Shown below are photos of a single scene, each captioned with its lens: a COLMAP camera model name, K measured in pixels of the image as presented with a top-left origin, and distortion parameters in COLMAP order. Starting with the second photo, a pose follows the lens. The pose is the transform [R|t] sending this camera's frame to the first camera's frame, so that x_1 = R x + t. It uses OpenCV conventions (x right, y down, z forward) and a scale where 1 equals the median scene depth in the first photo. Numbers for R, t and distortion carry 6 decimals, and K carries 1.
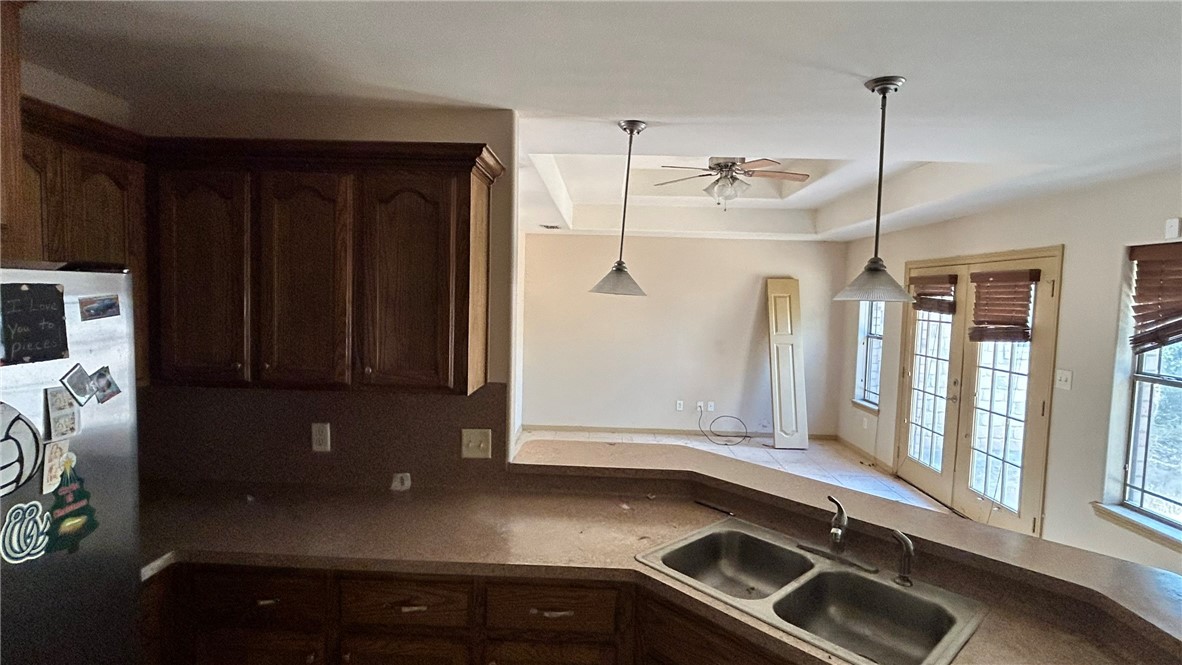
lens RADIAL K [[586.9, 0, 593.8], [0, 586.9, 330.4], [0, 0, 1]] dist [-0.000569, 0.001351]
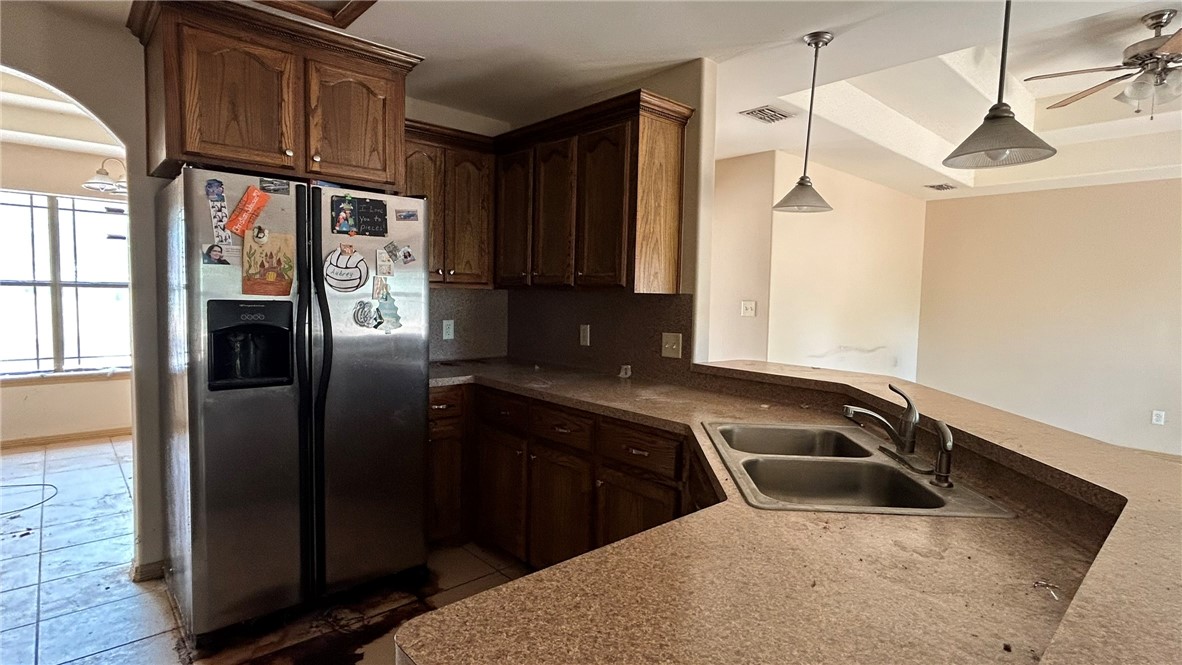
lens RADIAL K [[586.9, 0, 593.8], [0, 586.9, 330.4], [0, 0, 1]] dist [-0.000569, 0.001351]
pose [[0.693269, 0.033898, -0.719881, 0.304674], [-0.048533, 0.998822, 0.000294, 0.093781], [0.719043, 0.034734, 0.694097, 0.028363]]
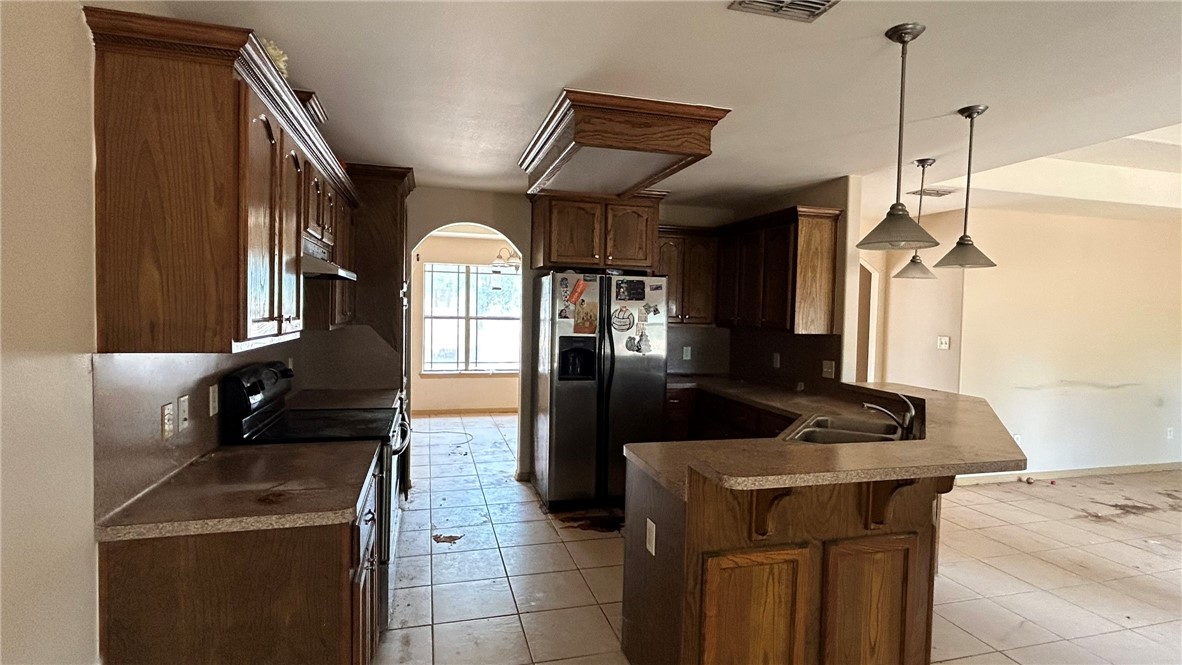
lens RADIAL K [[586.9, 0, 593.8], [0, 586.9, 330.4], [0, 0, 1]] dist [-0.000569, 0.001351]
pose [[0.294745, 0.015584, -0.955449, 0.691788], [-0.073351, 0.997286, -0.006361, 0.077271], [0.952756, 0.071958, 0.295089, -0.101274]]
